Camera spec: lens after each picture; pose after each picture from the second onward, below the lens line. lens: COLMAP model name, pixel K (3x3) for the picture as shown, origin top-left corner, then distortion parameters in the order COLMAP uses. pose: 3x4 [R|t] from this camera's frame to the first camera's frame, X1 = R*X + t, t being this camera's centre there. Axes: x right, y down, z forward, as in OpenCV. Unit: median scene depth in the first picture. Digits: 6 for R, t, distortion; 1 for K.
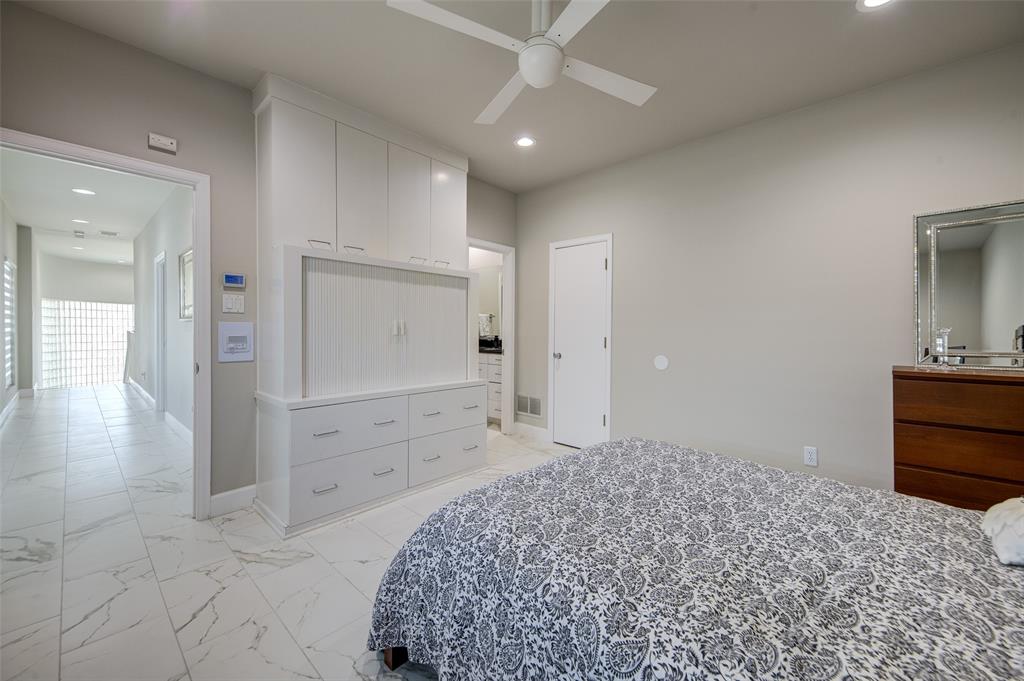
lens RADIAL K [[400.9, 0, 511.3], [0, 400.9, 335.0], [0, 0, 1]] dist [-0.000047, 0.000048]
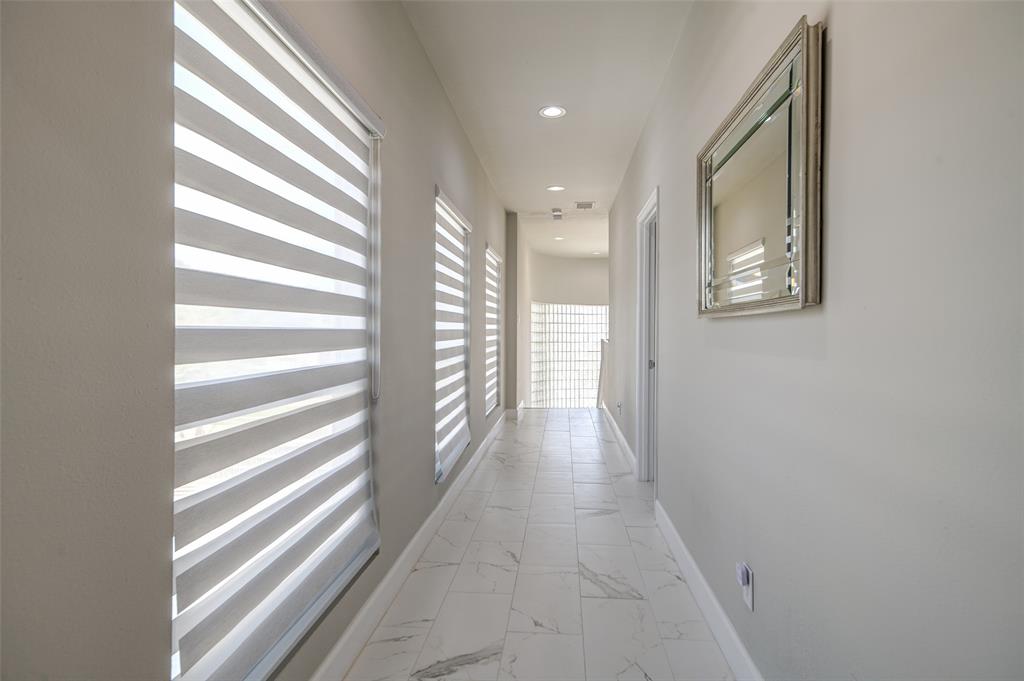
lens RADIAL K [[559.5, 0, 512.0], [0, 559.5, 340.5], [0, 0, 1]] dist [0.000053, 0.000005]
pose [[0.605883, 0.007002, -0.795523, -0.250693], [-0.010227, 0.999947, 0.001013, -0.007009], [0.795488, 0.007522, 0.605923, 0.257822]]
